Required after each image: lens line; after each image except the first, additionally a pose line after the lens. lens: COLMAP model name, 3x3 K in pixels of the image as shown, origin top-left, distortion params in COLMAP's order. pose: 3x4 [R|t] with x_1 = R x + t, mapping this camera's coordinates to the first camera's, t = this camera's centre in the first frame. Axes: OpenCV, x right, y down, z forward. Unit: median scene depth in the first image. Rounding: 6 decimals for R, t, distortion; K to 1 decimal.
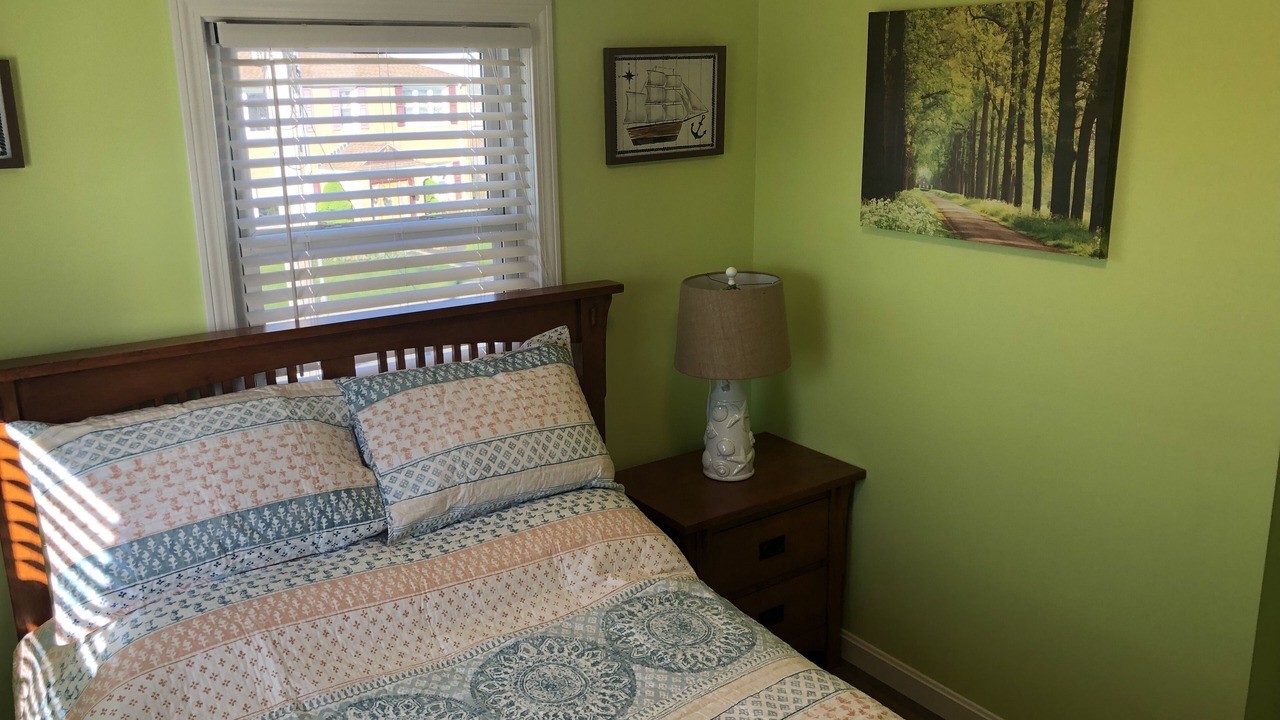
lens RADIAL K [[1002.2, 0, 632.1], [0, 1002.2, 356.4], [0, 0, 1]] dist [0.012118, -0.010427]
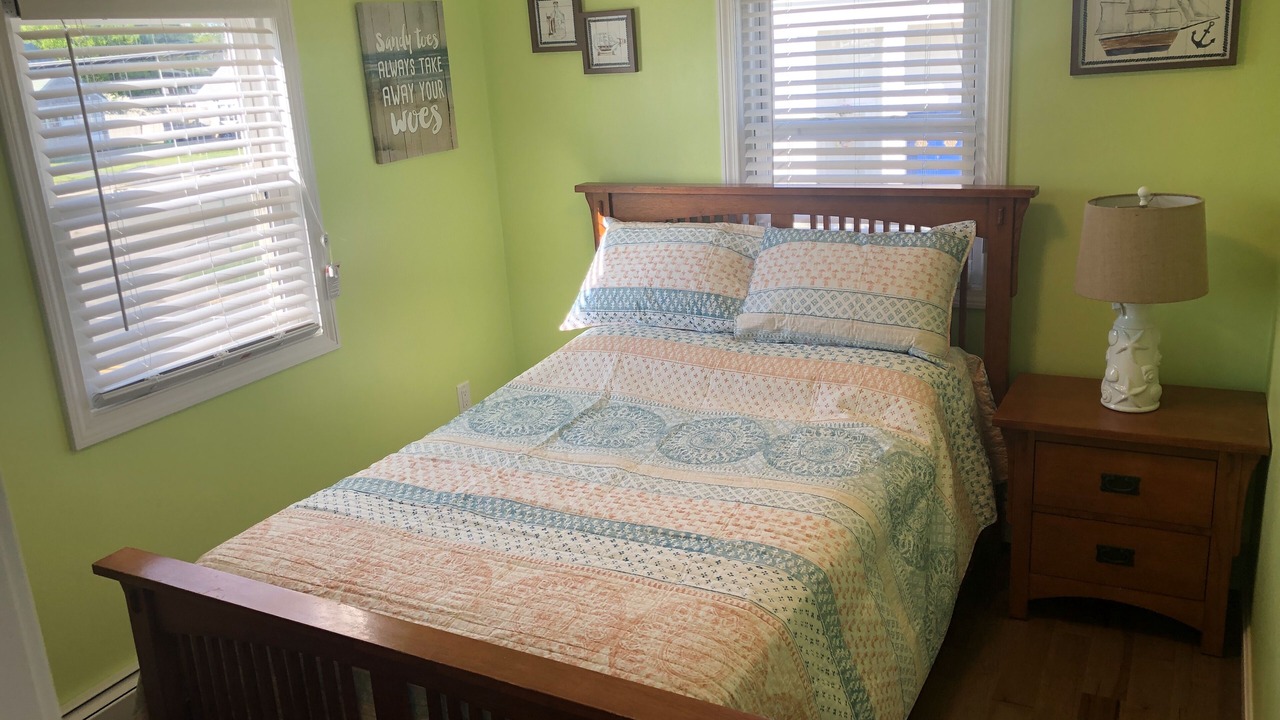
lens RADIAL K [[1002.2, 0, 632.1], [0, 1002.2, 356.4], [0, 0, 1]] dist [0.012118, -0.010427]
pose [[0.478429, 0.260097, -0.838722, 0.889458], [-0.166532, 0.964669, 0.204160, -0.060648], [0.862191, 0.041998, 0.504840, 0.126549]]
